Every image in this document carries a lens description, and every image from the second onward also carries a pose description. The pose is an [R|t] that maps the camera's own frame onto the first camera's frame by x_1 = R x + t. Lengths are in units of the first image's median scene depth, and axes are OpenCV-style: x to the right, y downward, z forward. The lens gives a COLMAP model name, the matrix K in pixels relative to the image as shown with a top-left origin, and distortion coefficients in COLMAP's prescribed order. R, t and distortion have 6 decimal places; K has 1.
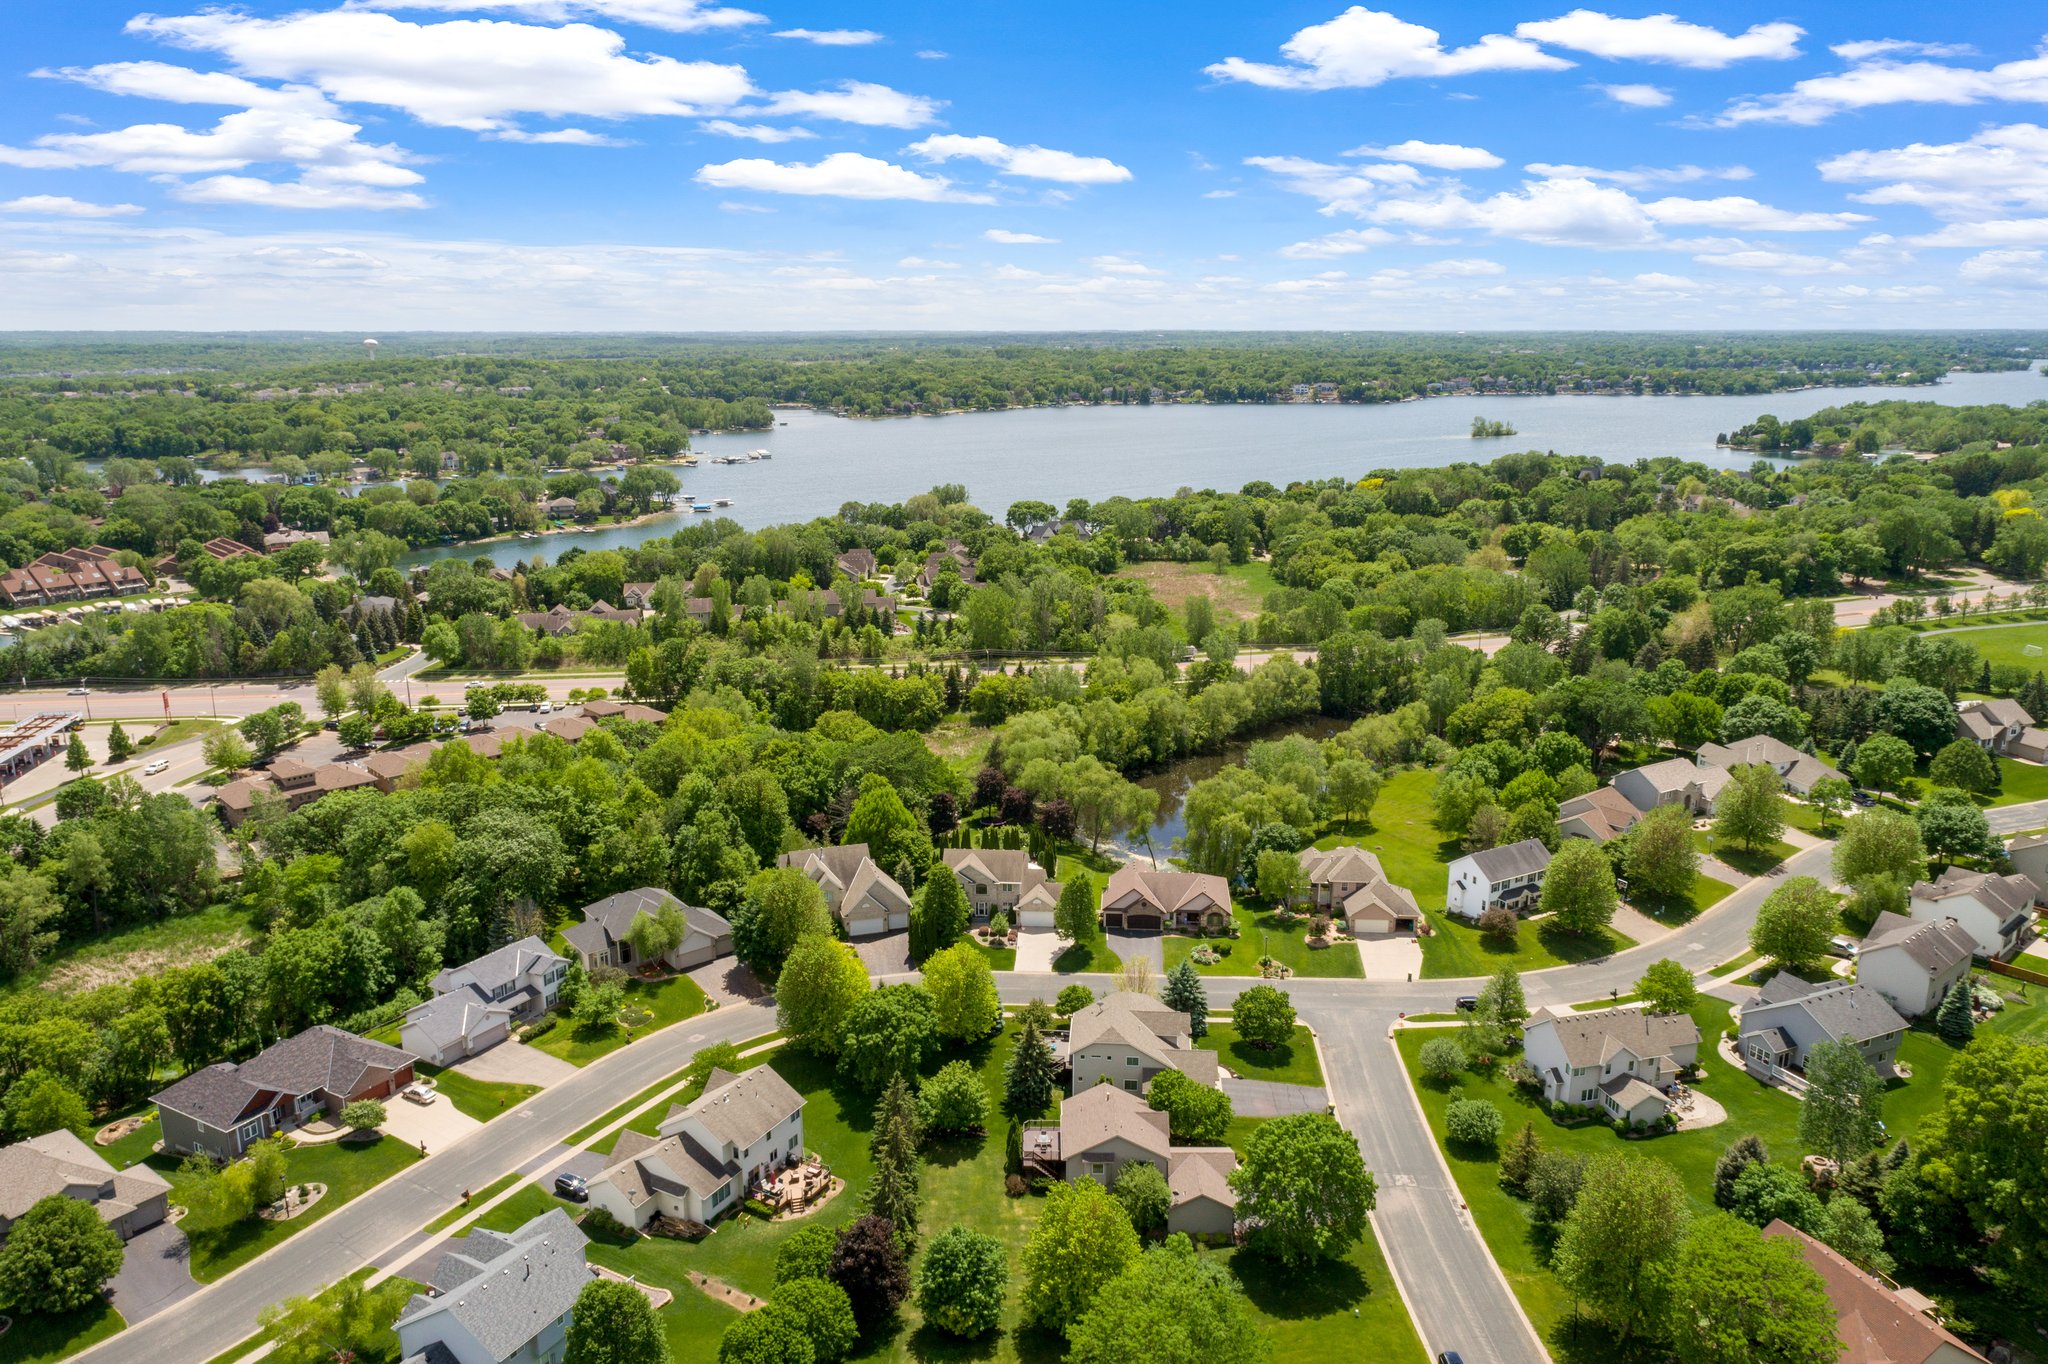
lens RADIAL K [[1409.7, 0, 1011.4], [0, 1409.7, 691.8], [0, 0, 1]] dist [-0.008595, 0.017958]
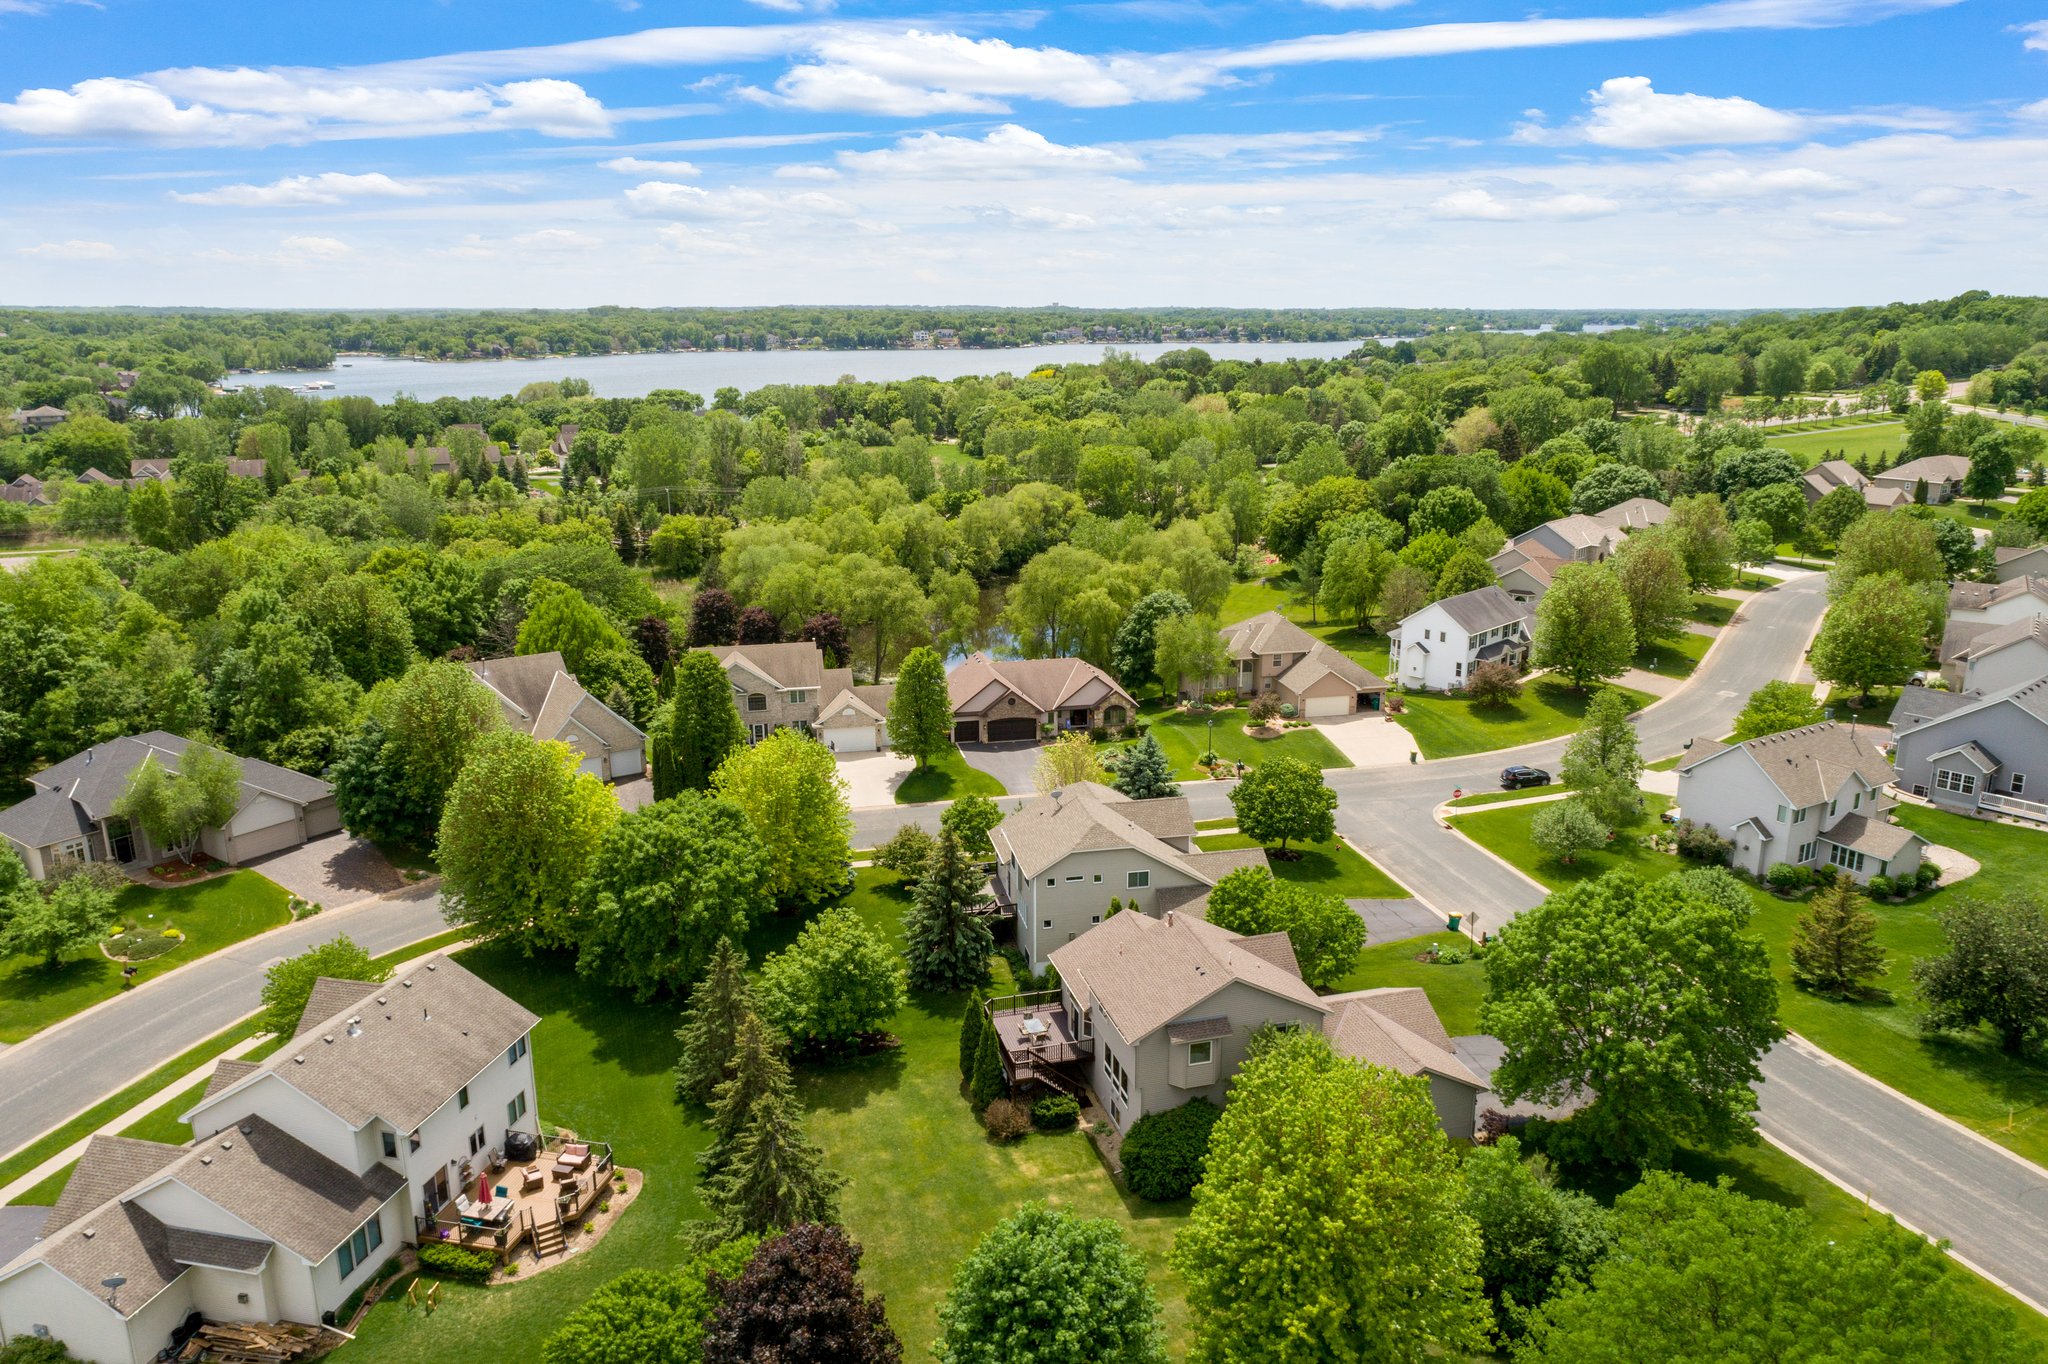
lens RADIAL K [[1409.7, 0, 1029.6], [0, 1409.7, 688.3], [0, 0, 1]] dist [-0.008595, 0.017958]
pose [[0.958961, -0.073006, 0.273978, -0.077336], [0.069750, 0.997330, 0.021620, 0.128811], [-0.274825, -0.001623, 0.961493, 0.355882]]
